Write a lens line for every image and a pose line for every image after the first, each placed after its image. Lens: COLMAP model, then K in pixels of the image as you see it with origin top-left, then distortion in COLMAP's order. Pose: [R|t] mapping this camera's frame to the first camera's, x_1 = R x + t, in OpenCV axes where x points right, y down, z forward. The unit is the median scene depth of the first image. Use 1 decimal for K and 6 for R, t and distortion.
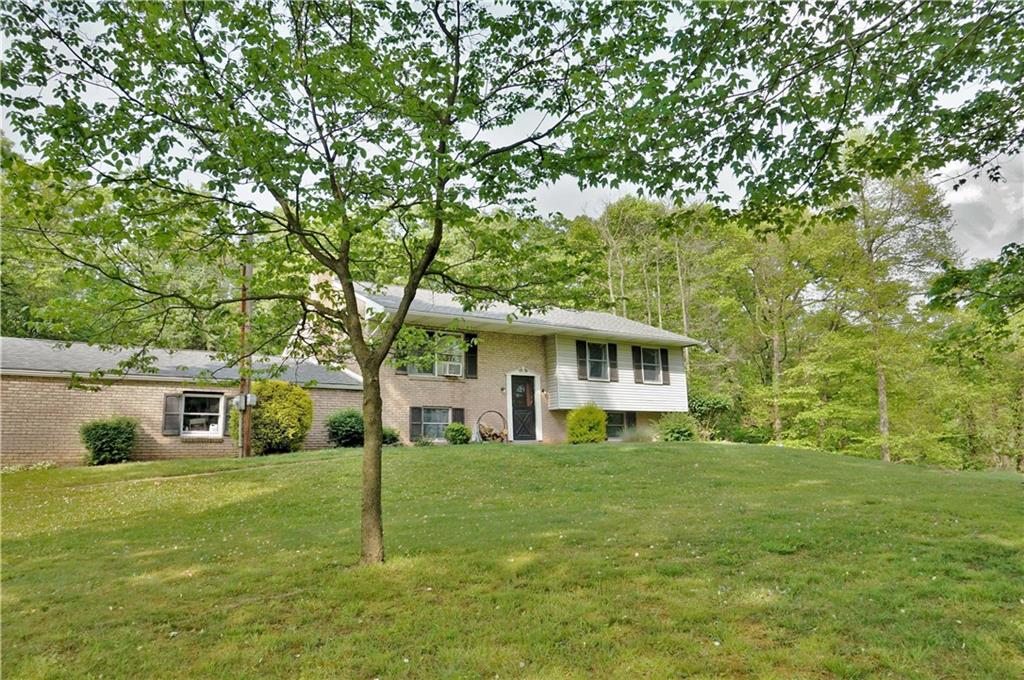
lens RADIAL K [[700.1, 0, 512.0], [0, 700.1, 340.0], [0, 0, 1]] dist [0.001266, -0.001242]
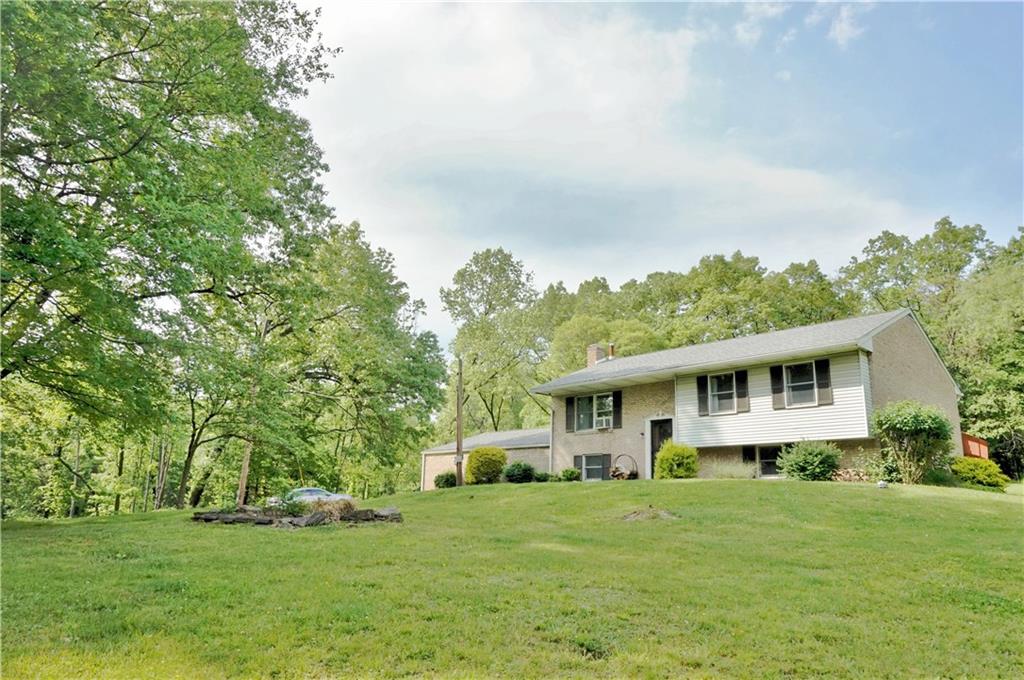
lens RADIAL K [[700.1, 0, 512.0], [0, 700.1, 340.0], [0, 0, 1]] dist [0.001266, -0.001242]
pose [[0.276670, -0.206358, -0.938547, 0.943976], [0.156302, 0.973329, -0.167930, 0.074041], [0.948168, -0.100235, 0.301545, 0.450099]]
